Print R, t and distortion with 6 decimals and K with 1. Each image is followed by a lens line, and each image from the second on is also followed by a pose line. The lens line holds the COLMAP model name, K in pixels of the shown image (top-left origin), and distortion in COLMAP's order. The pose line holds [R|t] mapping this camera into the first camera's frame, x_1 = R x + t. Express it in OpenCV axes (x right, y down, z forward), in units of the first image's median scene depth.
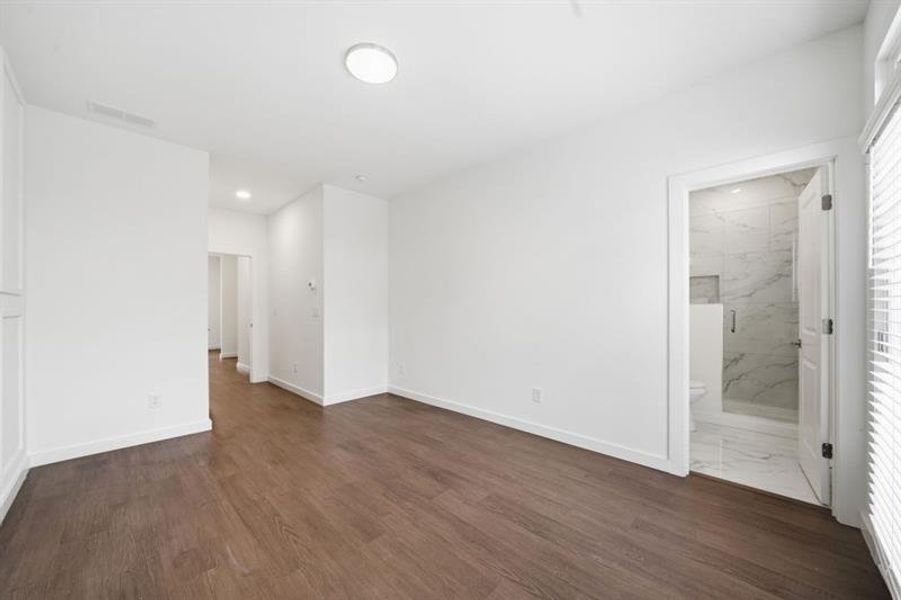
lens RADIAL K [[327.9, 0, 446.5], [0, 327.9, 308.8], [0, 0, 1]] dist [-0.000932, -0.000061]
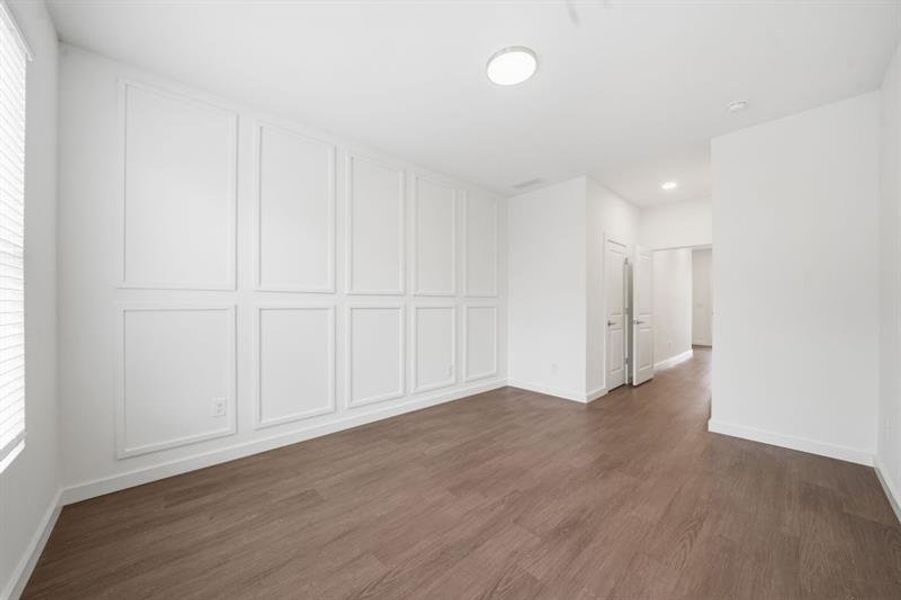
lens RADIAL K [[333.2, 0, 450.5], [0, 333.2, 300.0], [0, 0, 1]] dist [-0.000561, -0.000082]
pose [[-0.033054, -0.011194, -0.999391, 0.793722], [-0.004156, 0.999930, -0.011063, 0.006269], [0.999445, 0.003788, -0.033098, 0.810380]]
